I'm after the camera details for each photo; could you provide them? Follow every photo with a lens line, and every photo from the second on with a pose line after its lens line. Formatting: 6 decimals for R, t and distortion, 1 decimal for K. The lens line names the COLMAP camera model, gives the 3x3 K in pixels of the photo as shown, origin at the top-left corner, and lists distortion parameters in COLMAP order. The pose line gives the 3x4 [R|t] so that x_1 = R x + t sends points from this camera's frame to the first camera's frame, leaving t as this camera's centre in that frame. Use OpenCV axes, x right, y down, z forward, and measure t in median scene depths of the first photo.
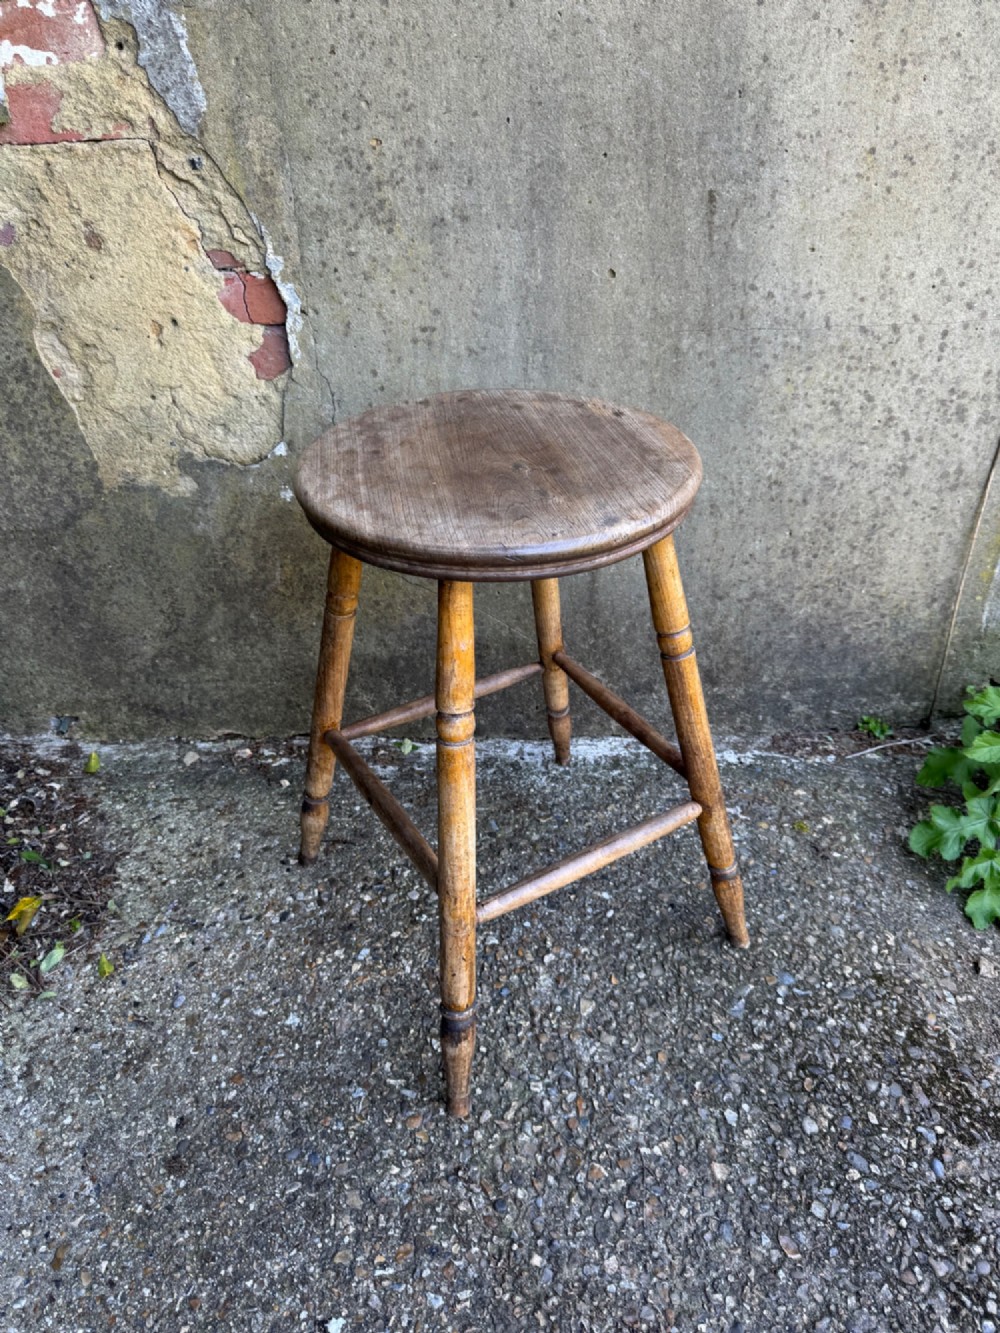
lens RADIAL K [[951.6, 0, 507.1], [0, 951.6, 677.1], [0, 0, 1]] dist [0.003286, -0.019337]
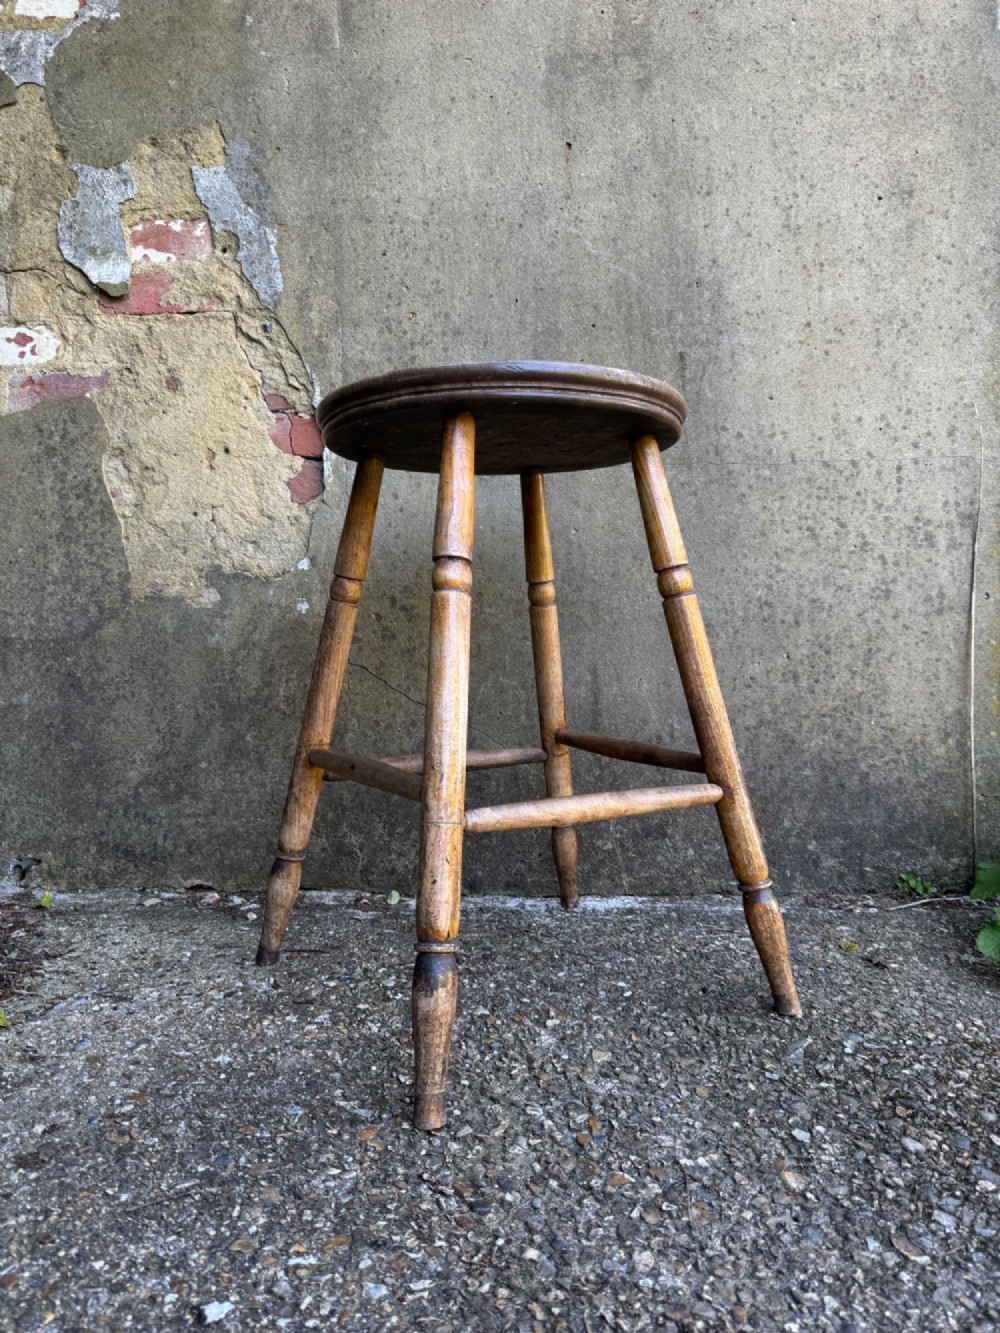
lens RADIAL K [[951.6, 0, 502.2], [0, 951.6, 673.3], [0, 0, 1]] dist [0.003286, -0.019337]
pose [[0.999703, 0.015381, -0.018909, 0.013081], [-0.023057, 0.848346, -0.528940, 0.489934], [0.007906, 0.529219, 0.848448, 0.171940]]
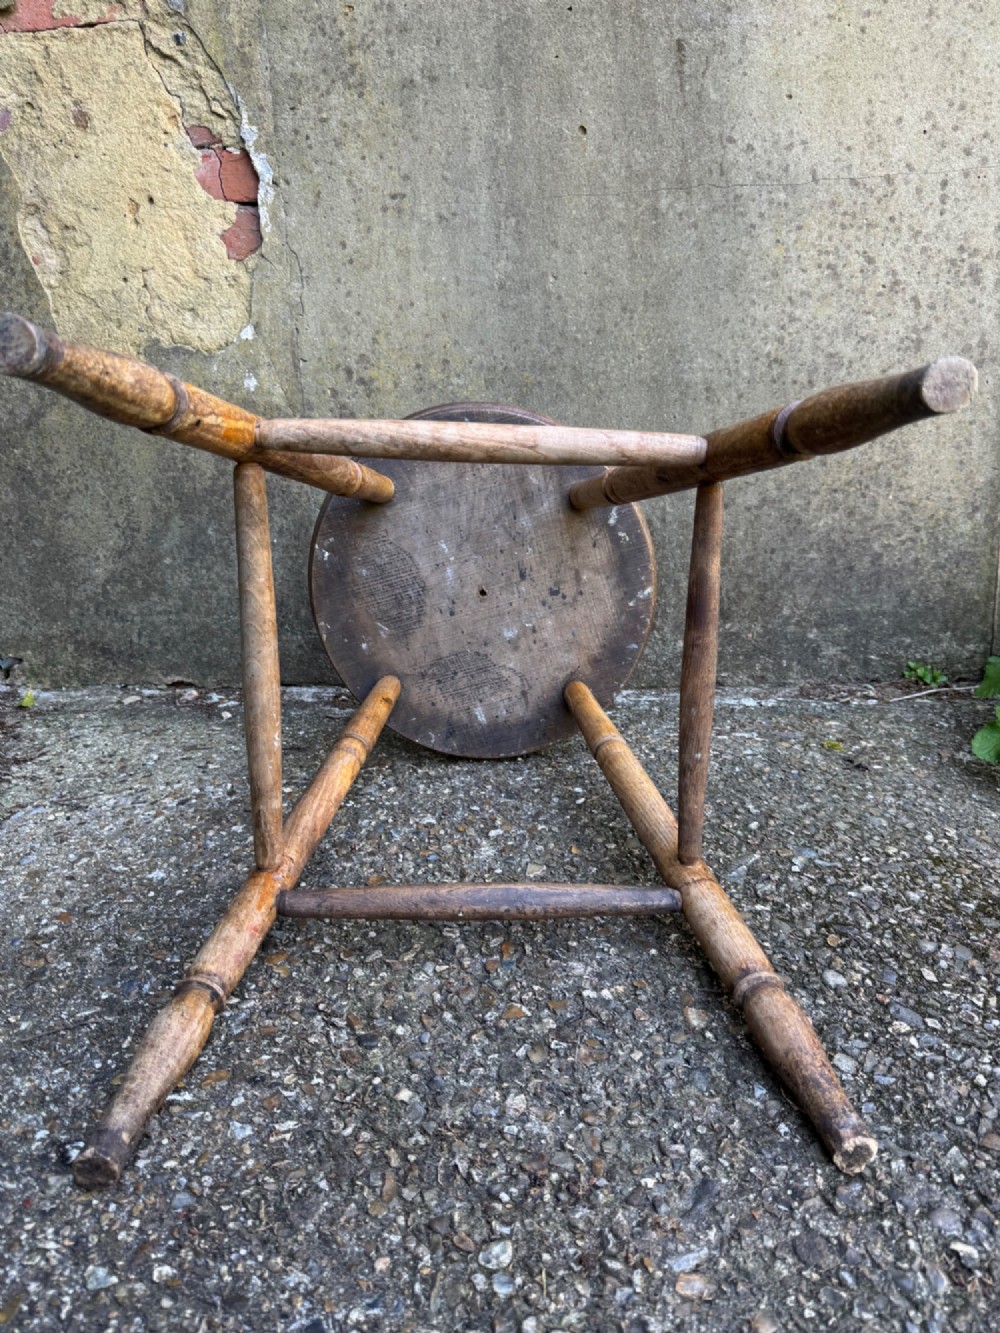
lens RADIAL K [[951.6, 0, 499.8], [0, 951.6, 678.4], [0, 0, 1]] dist [0.003286, -0.019337]
pose [[0.995782, 0.007711, -0.091427, 0.122363], [-0.033893, 0.956897, -0.288441, 0.414380], [0.085262, 0.290324, 0.953123, 0.229824]]
